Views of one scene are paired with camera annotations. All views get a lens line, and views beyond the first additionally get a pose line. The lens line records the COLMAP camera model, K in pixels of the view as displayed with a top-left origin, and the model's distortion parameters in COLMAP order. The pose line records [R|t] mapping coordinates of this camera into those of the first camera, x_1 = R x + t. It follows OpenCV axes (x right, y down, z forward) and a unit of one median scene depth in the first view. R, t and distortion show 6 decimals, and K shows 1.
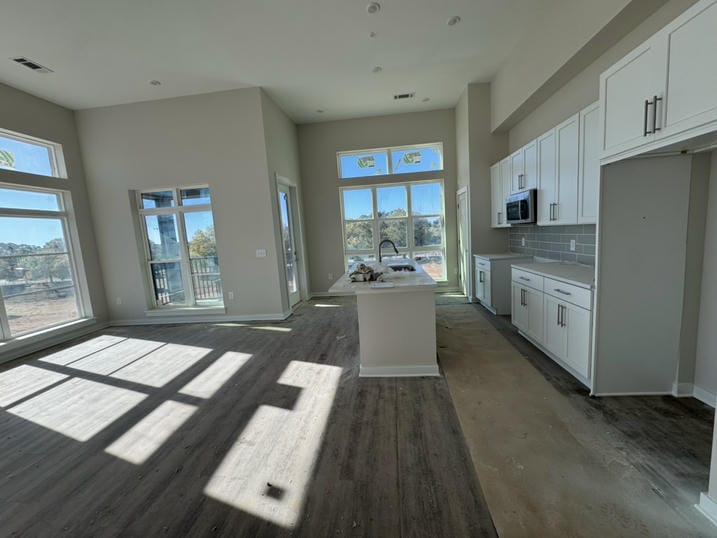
lens RADIAL K [[282.5, 0, 352.8], [0, 282.5, 269.9], [0, 0, 1]] dist [-0.001903, -0.000347]
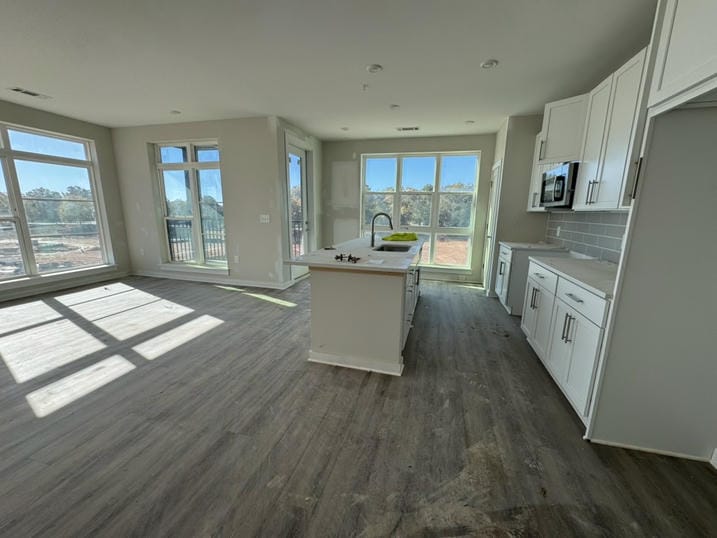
lens RADIAL K [[282.5, 0, 357.1], [0, 282.5, 268.6], [0, 0, 1]] dist [-0.001903, -0.000347]
pose [[0.982929, 0.113614, -0.144718, 0.197136], [-0.102489, 0.991335, 0.082162, -0.001092], [0.152799, -0.065927, 0.986056, 0.128238]]
